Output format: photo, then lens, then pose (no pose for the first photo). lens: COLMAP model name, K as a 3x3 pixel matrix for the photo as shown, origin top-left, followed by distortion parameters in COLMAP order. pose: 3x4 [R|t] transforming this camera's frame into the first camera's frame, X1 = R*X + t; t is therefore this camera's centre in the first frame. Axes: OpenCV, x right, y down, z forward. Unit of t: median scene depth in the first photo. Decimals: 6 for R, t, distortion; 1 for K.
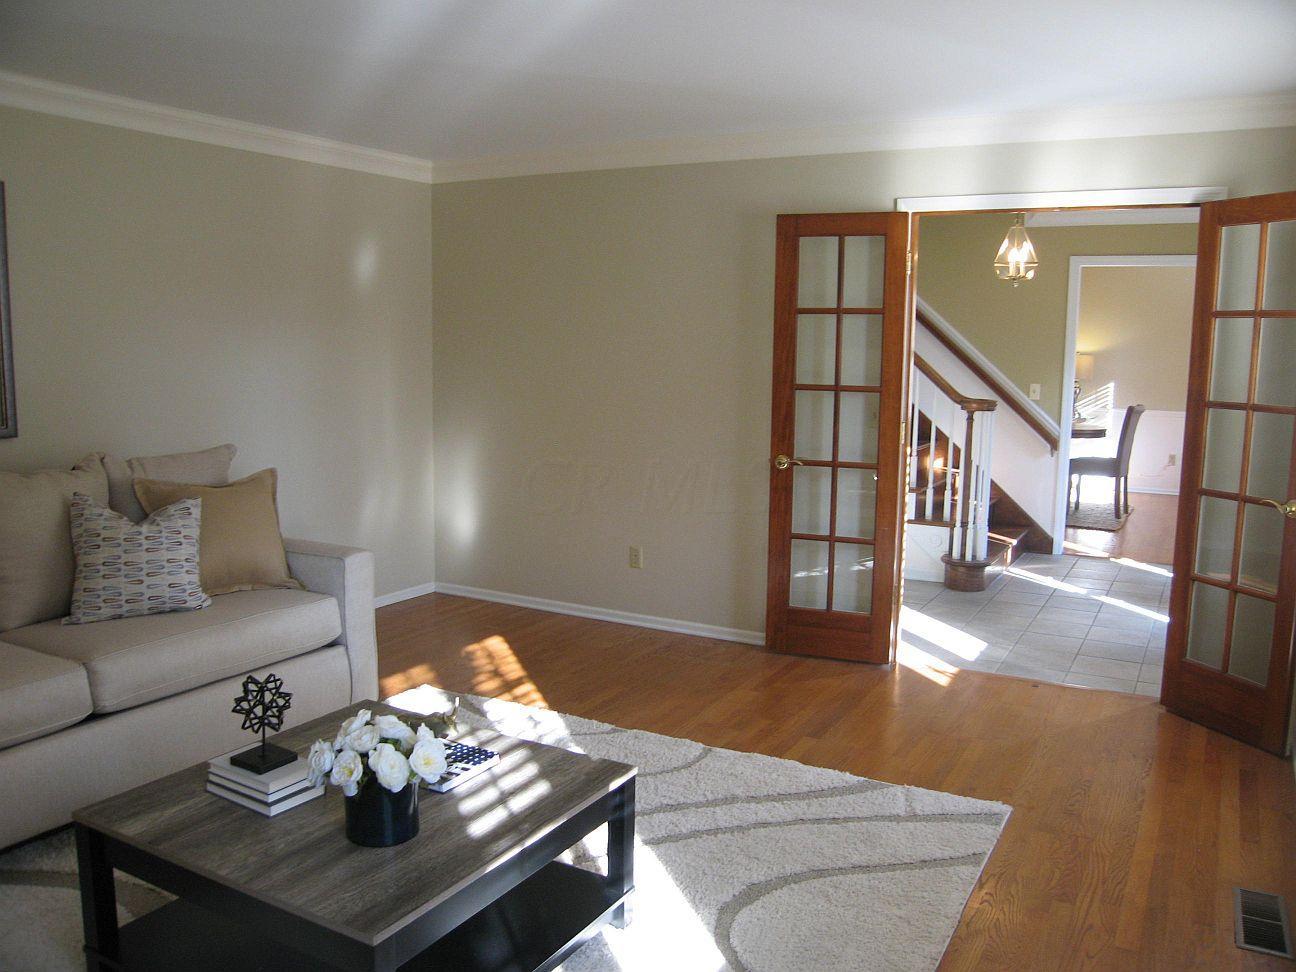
lens RADIAL K [[1063.8, 0, 663.7], [0, 1063.8, 496.3], [0, 0, 1]] dist [-0.144572, 0.104538]
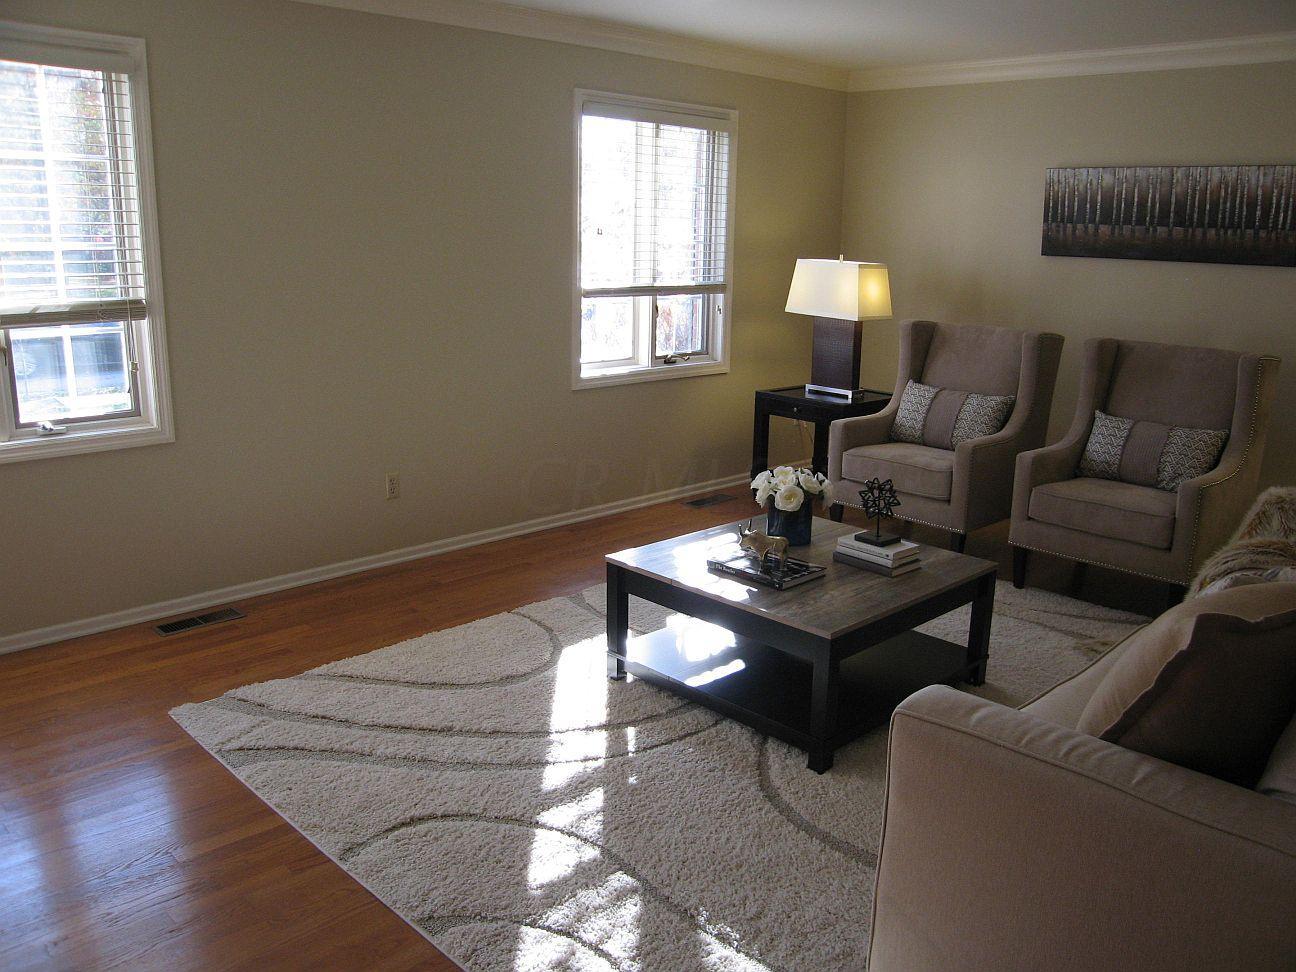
lens RADIAL K [[1063.8, 0, 663.7], [0, 1063.8, 496.3], [0, 0, 1]] dist [-0.144572, 0.104538]
pose [[-0.958183, -0.092451, 0.270810, -0.396030], [0.018884, 0.923880, 0.382216, -0.278671], [-0.285533, 0.371347, -0.883500, 1.854238]]
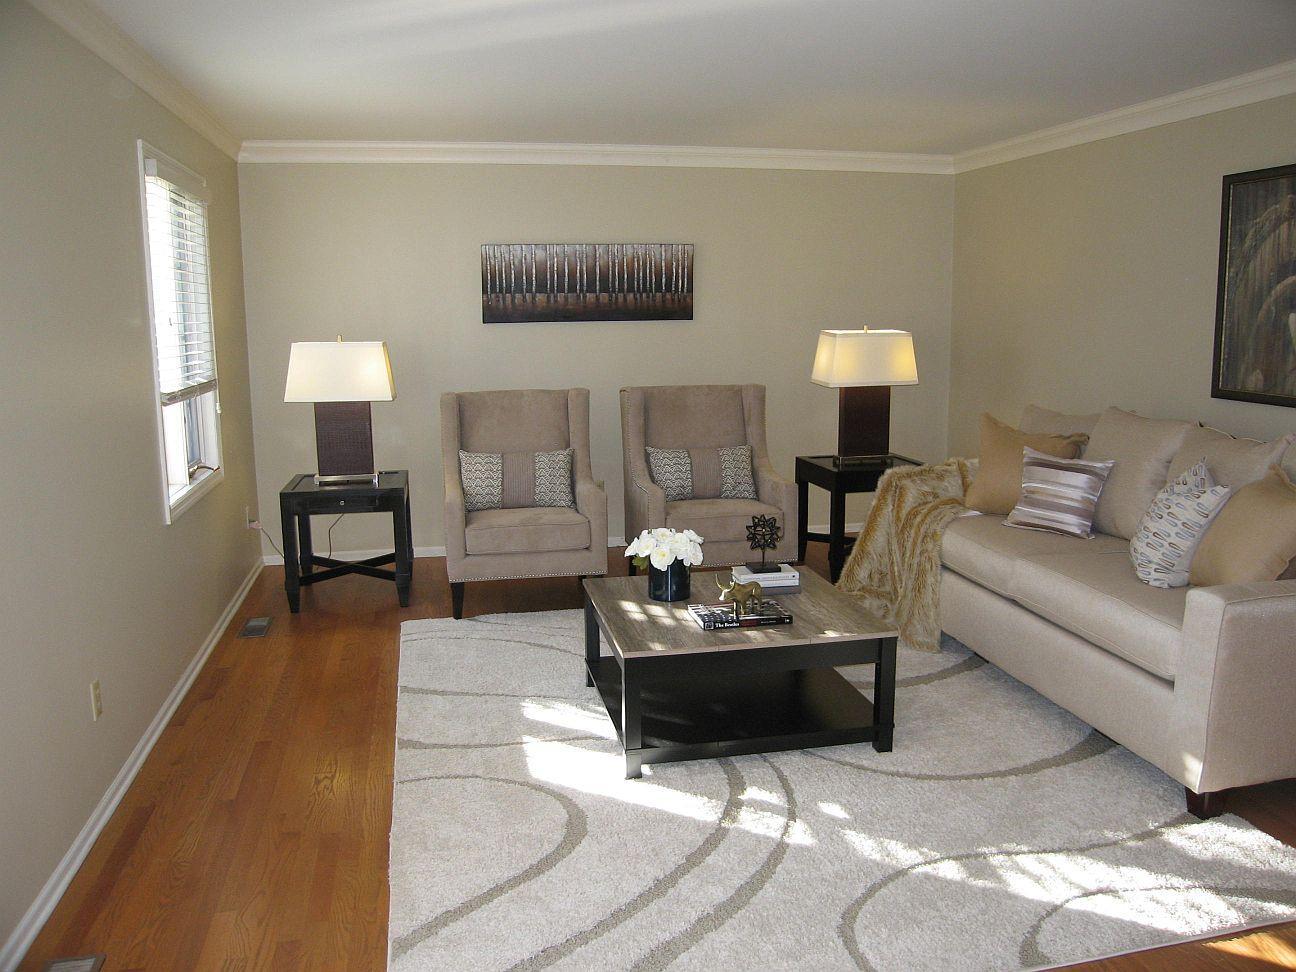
lens RADIAL K [[1063.8, 0, 663.7], [0, 1063.8, 496.3], [0, 0, 1]] dist [-0.144572, 0.104538]
pose [[-0.751907, 0.117760, -0.648667, 0.637543], [-0.093311, 0.955003, 0.281534, -0.243927], [0.652633, 0.272215, -0.707085, 1.630870]]
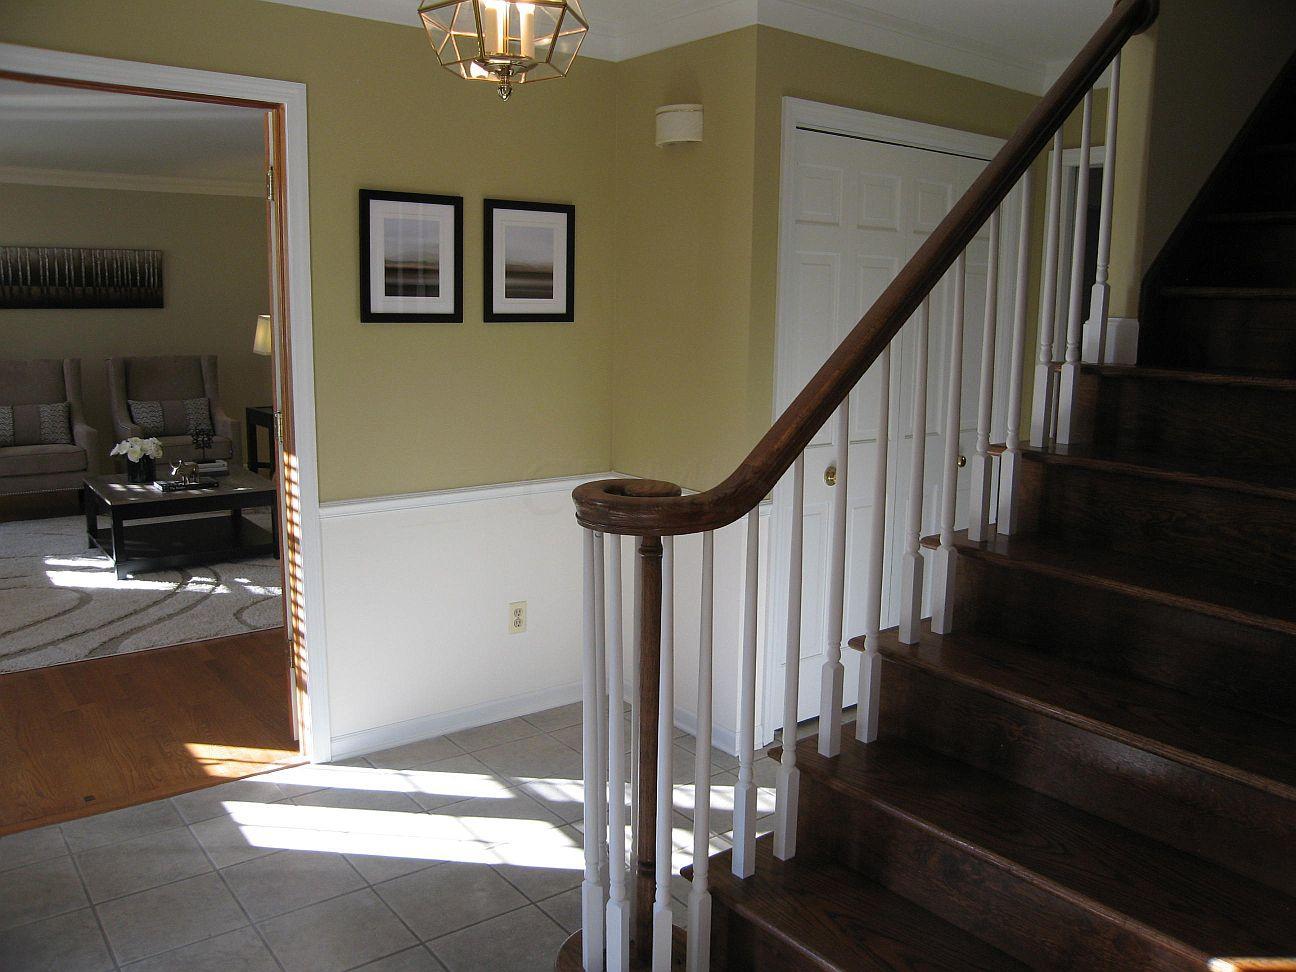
lens RADIAL K [[1063.8, 0, 663.7], [0, 1063.8, 496.3], [0, 0, 1]] dist [-0.144572, 0.104538]
pose [[-0.394141, 0.153603, -0.906123, 1.220334], [-0.156215, 0.960391, 0.230751, -0.351154], [0.905676, 0.232498, -0.354535, 2.379216]]
